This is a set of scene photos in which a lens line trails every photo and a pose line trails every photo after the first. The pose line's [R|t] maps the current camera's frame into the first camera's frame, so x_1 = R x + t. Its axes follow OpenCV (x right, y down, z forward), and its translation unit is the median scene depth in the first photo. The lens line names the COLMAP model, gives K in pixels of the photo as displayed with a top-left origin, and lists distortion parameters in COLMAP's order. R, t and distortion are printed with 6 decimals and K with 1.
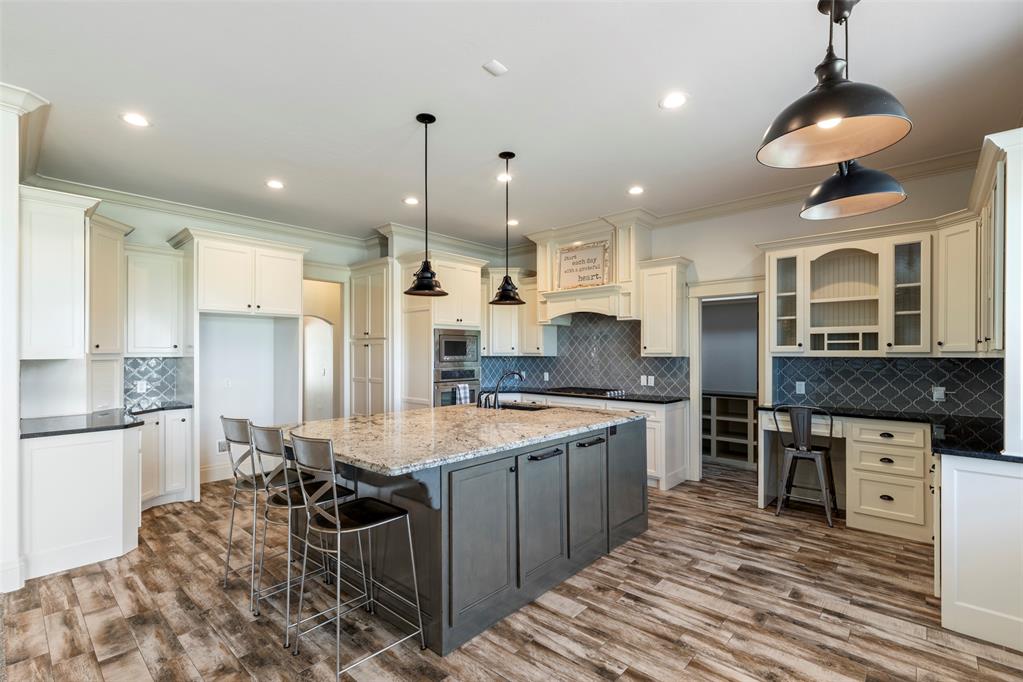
lens RADIAL K [[459.2, 0, 507.8], [0, 459.2, 354.0], [0, 0, 1]] dist [0.007899, -0.000282]
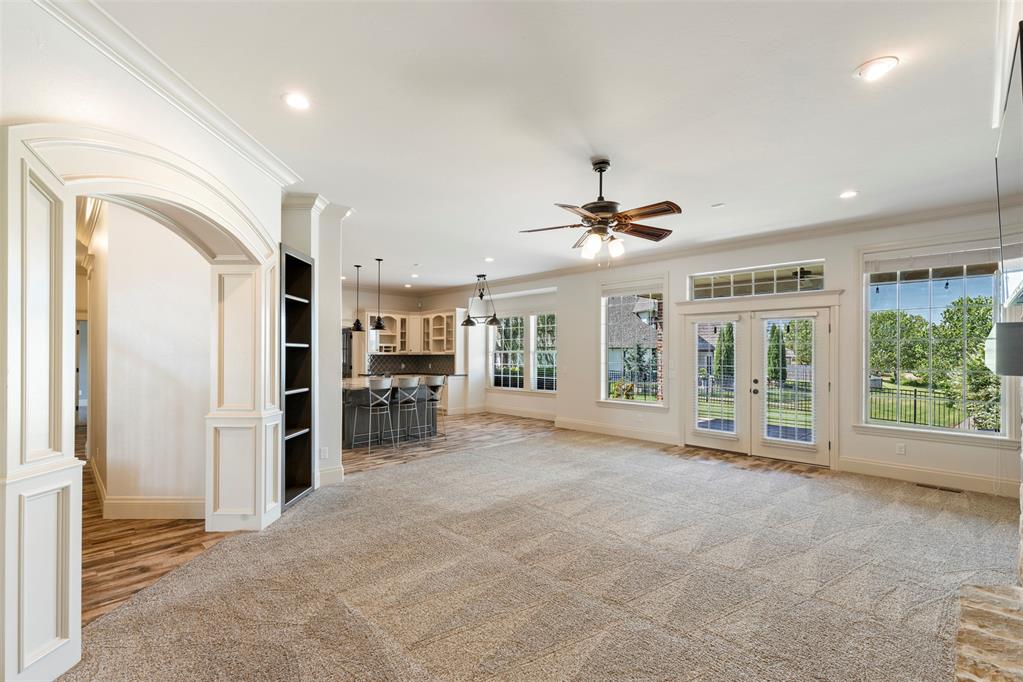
lens RADIAL K [[459.2, 0, 511.4], [0, 459.2, 350.0], [0, 0, 1]] dist [0.007899, -0.000282]
pose [[0.039430, 0.010518, 0.999167, -2.159948], [0.000744, 0.999944, -0.010555, 0.009179], [-0.999222, 0.001159, 0.039420, 0.149377]]
